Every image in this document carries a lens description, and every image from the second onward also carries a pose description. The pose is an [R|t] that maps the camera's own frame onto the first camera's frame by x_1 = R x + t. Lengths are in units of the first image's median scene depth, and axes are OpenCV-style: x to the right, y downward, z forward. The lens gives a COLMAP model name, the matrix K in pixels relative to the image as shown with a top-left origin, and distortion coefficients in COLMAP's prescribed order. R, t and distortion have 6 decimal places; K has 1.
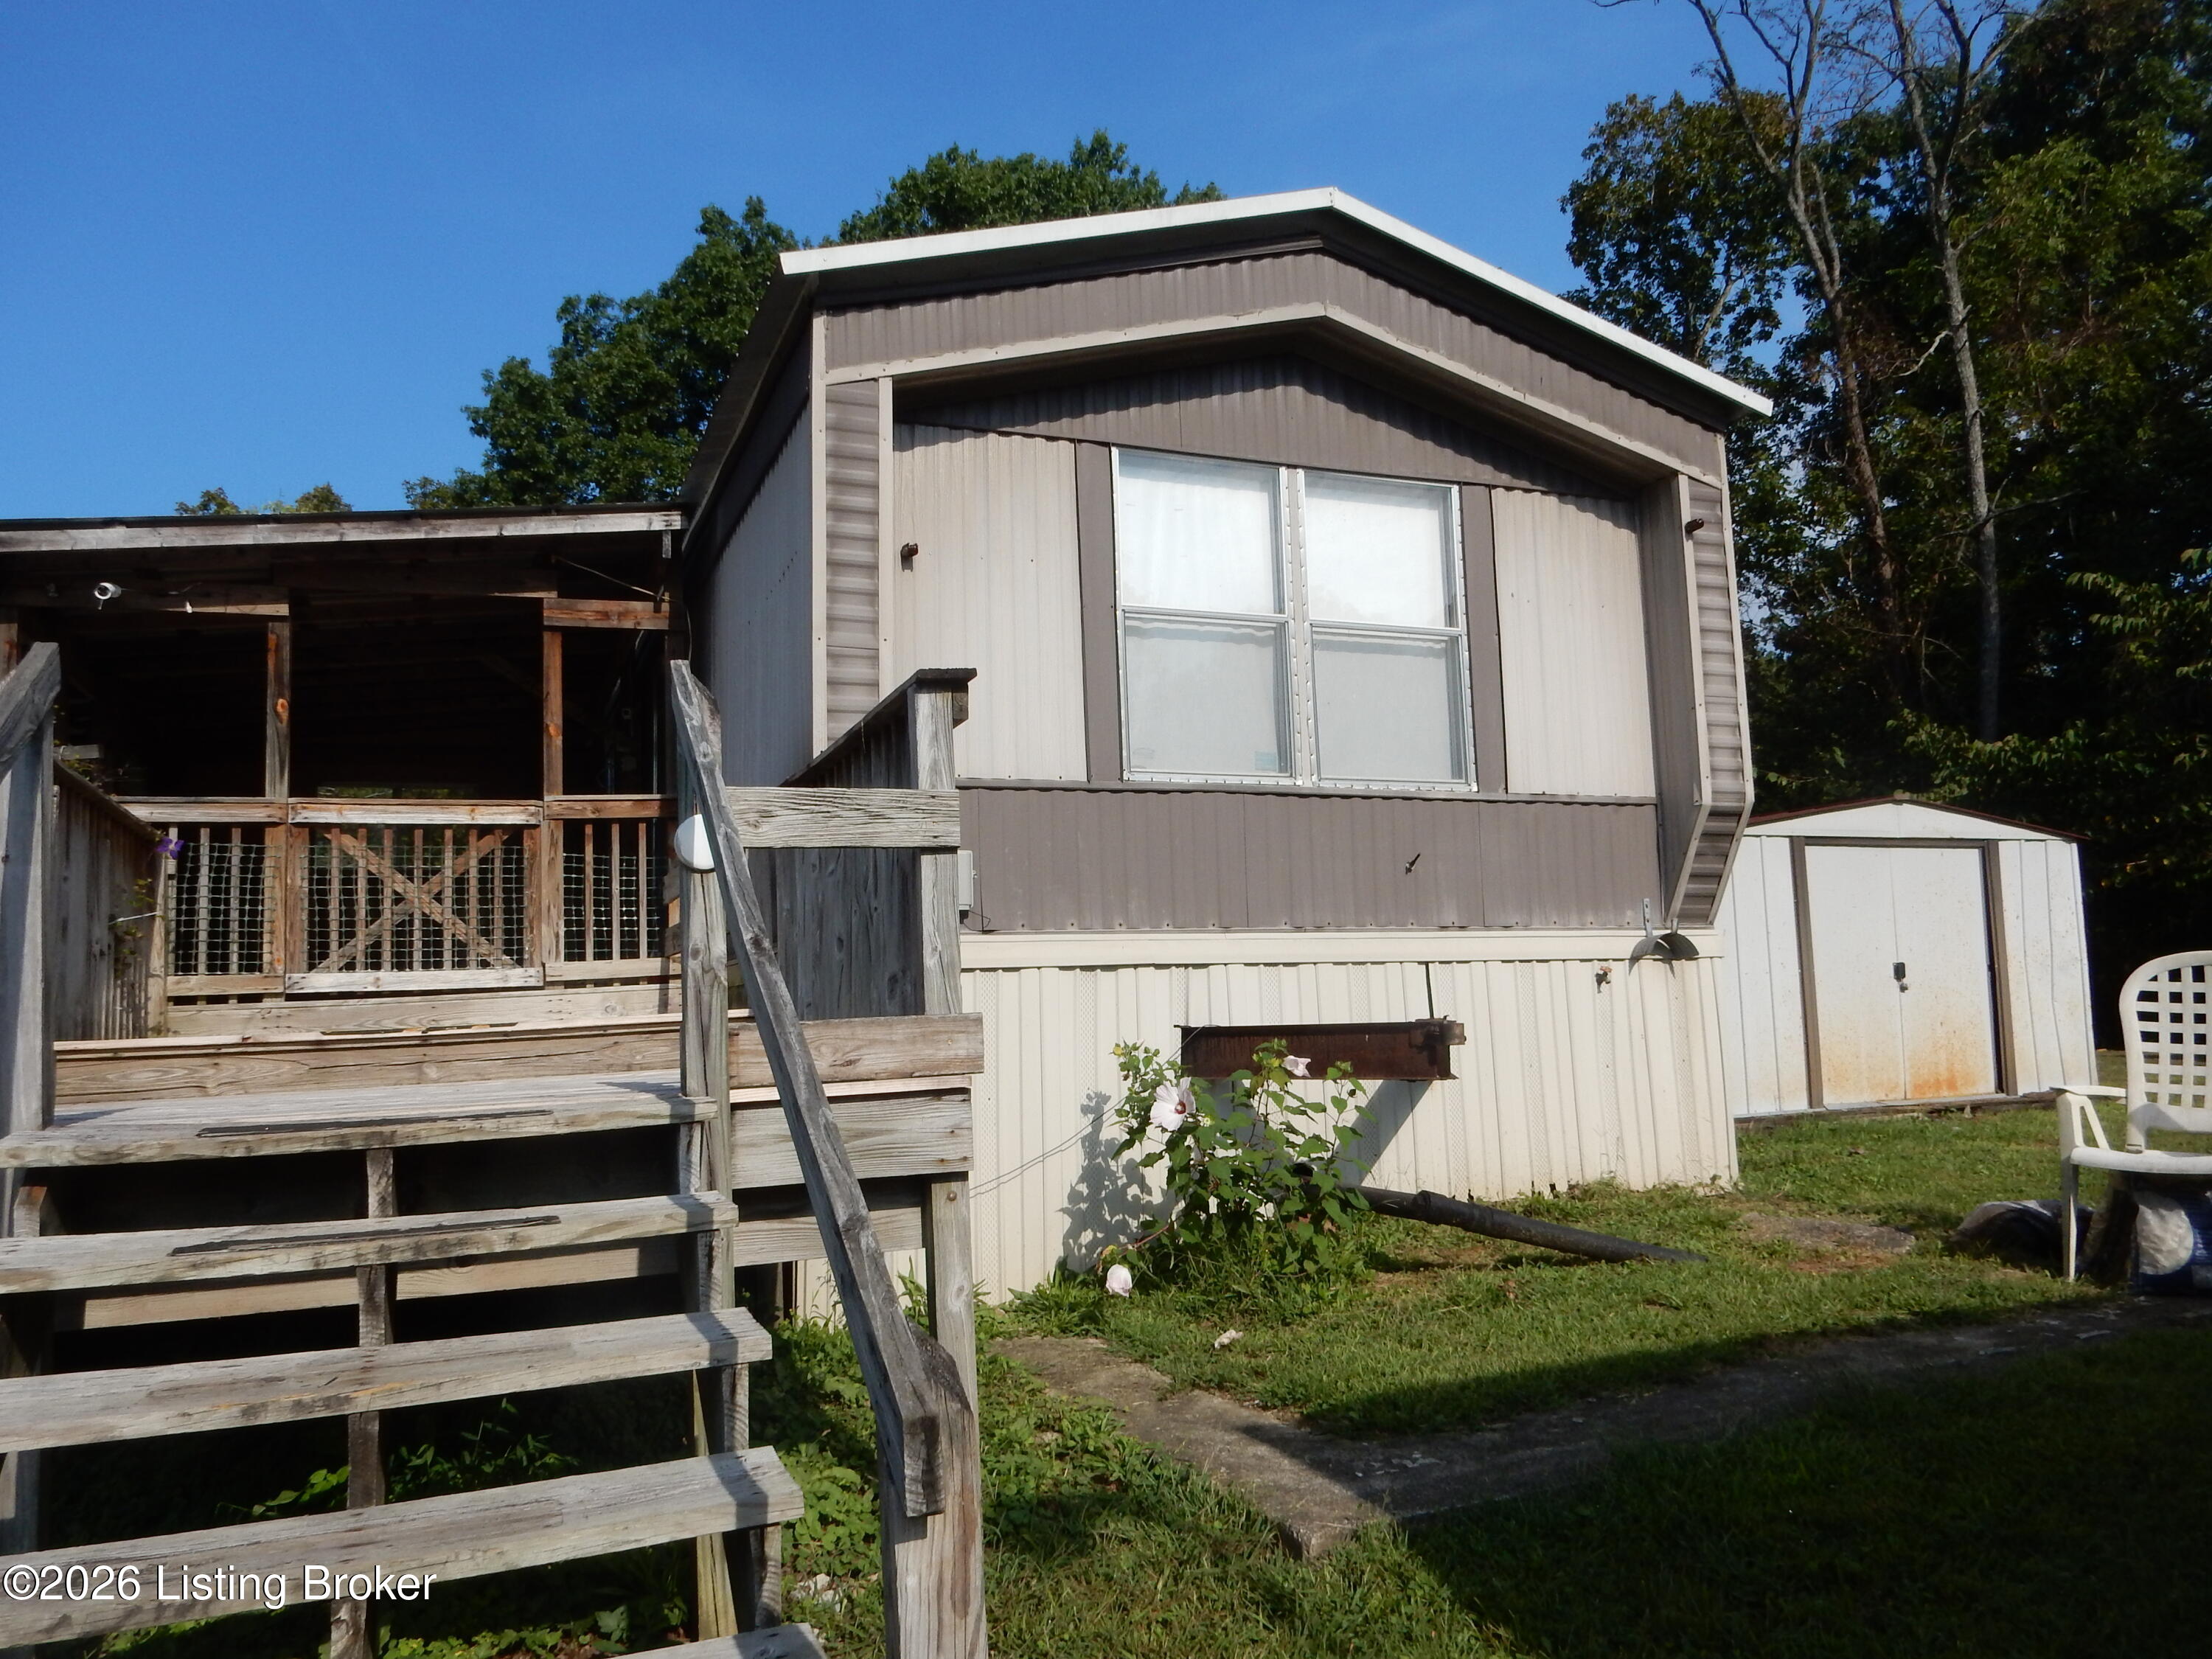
lens RADIAL K [[1627.6, 0, 1099.0], [0, 1627.6, 841.3], [0, 0, 1]] dist [-0.004432, 0.004043]
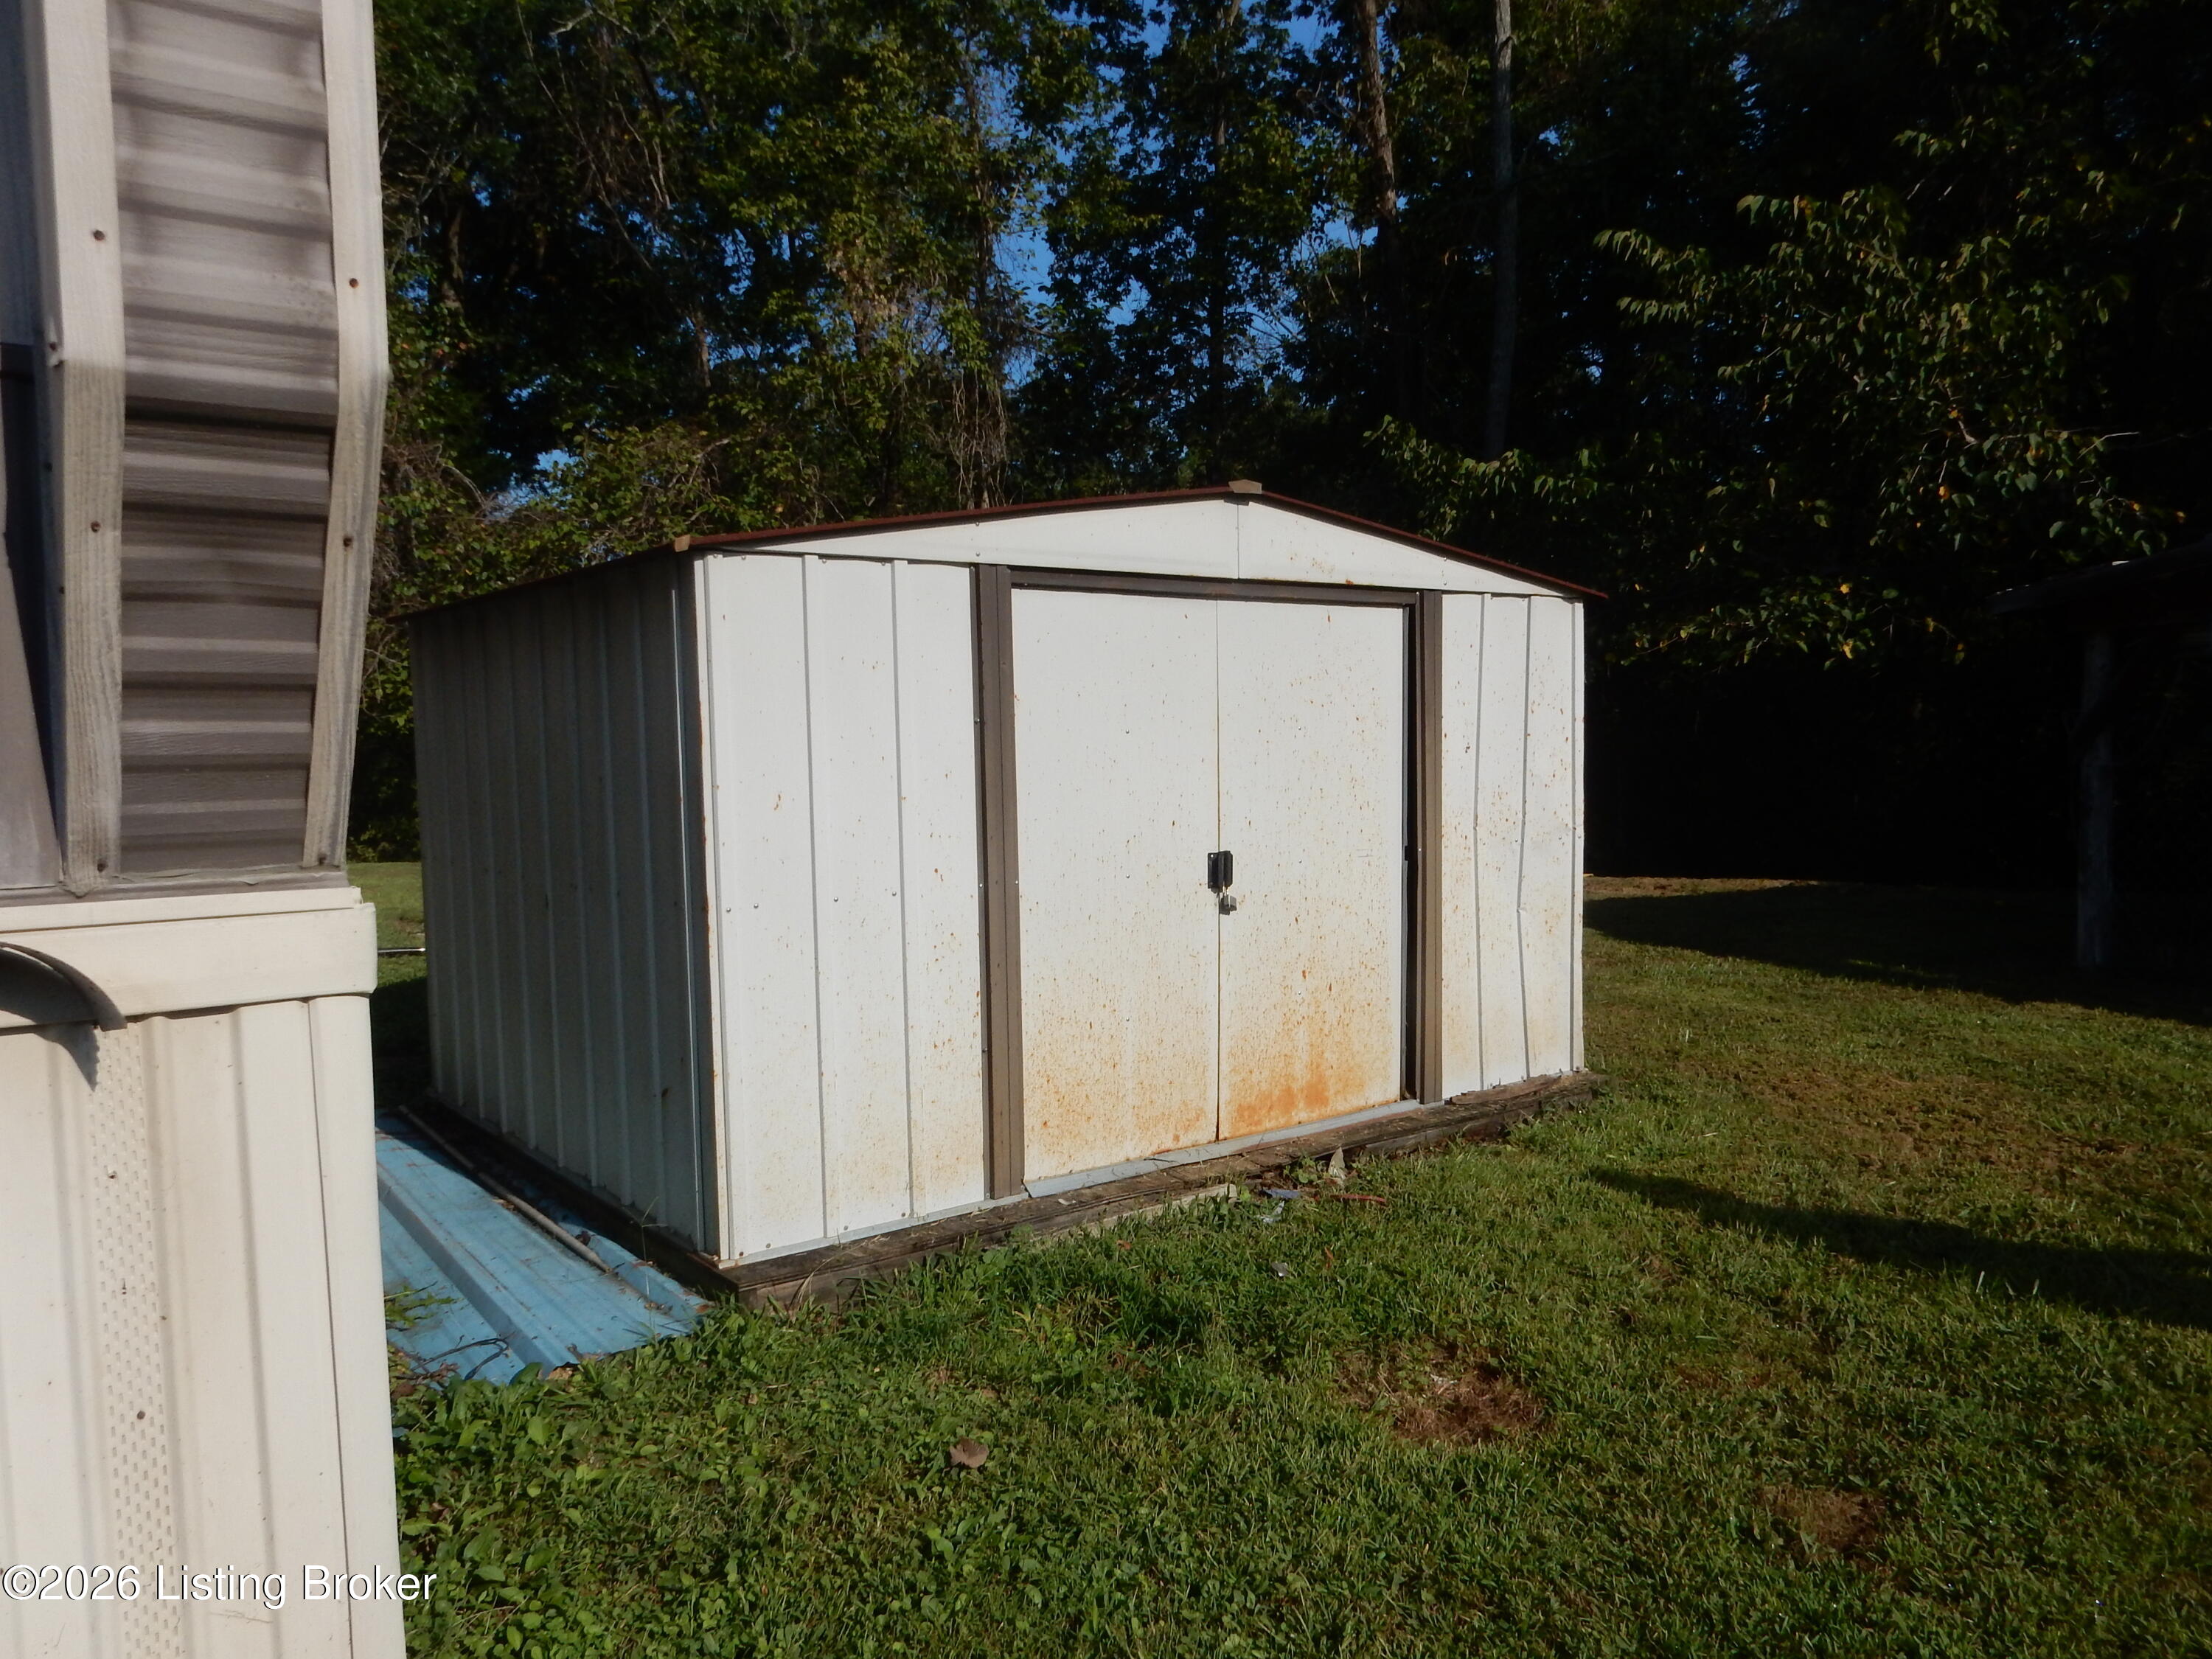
lens RADIAL K [[1627.6, 0, 1121.3], [0, 1627.6, 815.8], [0, 0, 1]] dist [-0.004432, 0.004043]
pose [[0.963373, -0.002904, 0.268148, 0.331974], [-0.035584, 0.989715, 0.138560, 0.001658], [-0.265792, -0.143027, 0.953361, 0.553298]]
